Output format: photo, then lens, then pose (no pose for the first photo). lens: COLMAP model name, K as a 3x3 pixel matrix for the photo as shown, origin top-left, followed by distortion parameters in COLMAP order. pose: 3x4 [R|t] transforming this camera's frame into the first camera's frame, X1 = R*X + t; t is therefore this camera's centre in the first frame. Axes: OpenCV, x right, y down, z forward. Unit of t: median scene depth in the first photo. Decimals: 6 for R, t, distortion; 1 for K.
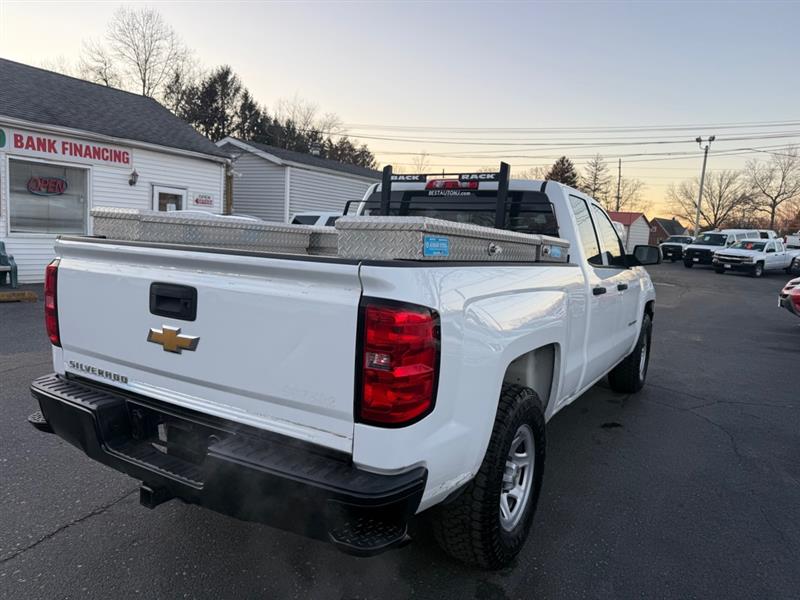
lens RADIAL K [[564.8, 0, 399.6], [0, 564.8, 301.2], [0, 0, 1]] dist [0.043086, -0.055877]
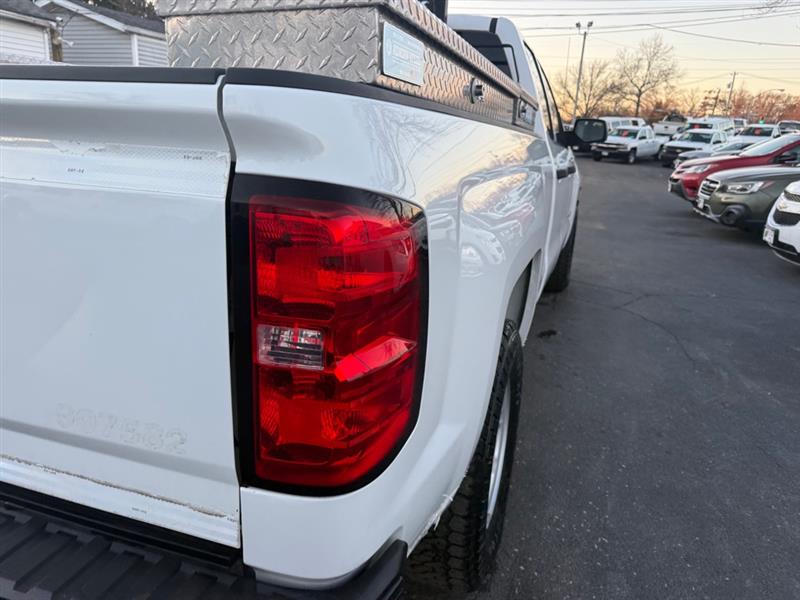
lens RADIAL K [[564.8, 0, 406.7], [0, 564.8, 293.6], [0, 0, 1]] dist [0.043086, -0.055877]
pose [[0.976957, -0.064556, 0.203438, -0.005710], [0.029301, 0.984703, 0.171761, 0.001161], [-0.211414, -0.161842, 0.963904, 0.093231]]
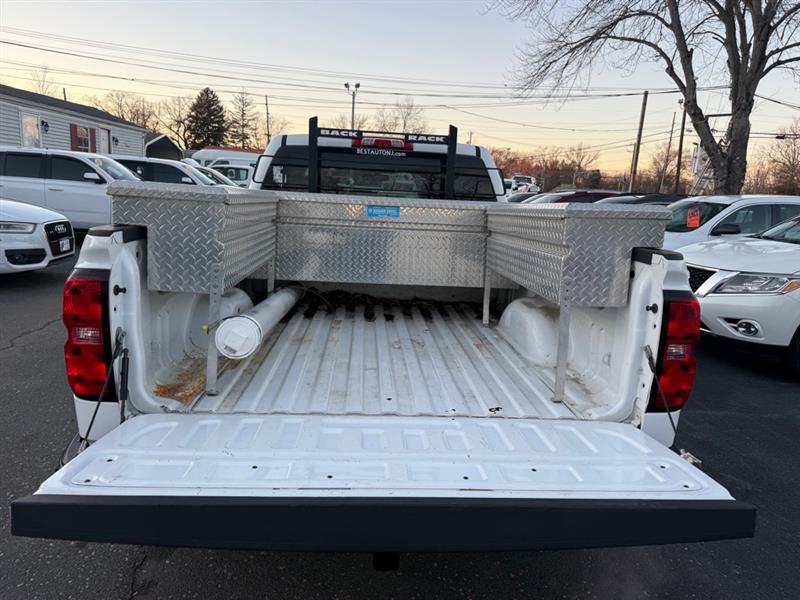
lens RADIAL K [[564.8, 0, 405.0], [0, 564.8, 305.4], [0, 0, 1]] dist [0.043086, -0.055877]
pose [[0.819454, -0.120674, 0.560297, -0.156185], [0.054948, 0.989622, 0.132777, -0.021966], [-0.570505, -0.078018, 0.817580, 0.065690]]
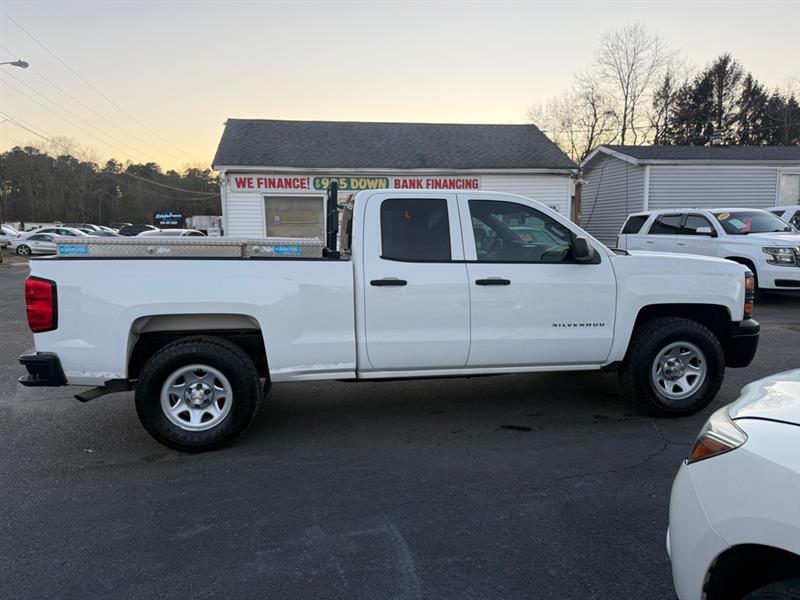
lens RADIAL K [[564.8, 0, 396.4], [0, 564.8, 298.5], [0, 0, 1]] dist [0.043086, -0.055877]
pose [[0.634979, 0.026380, -0.772079, 0.409987], [-0.040516, 0.999179, 0.000818, 0.004107], [0.771466, 0.030762, 0.635526, 0.100611]]
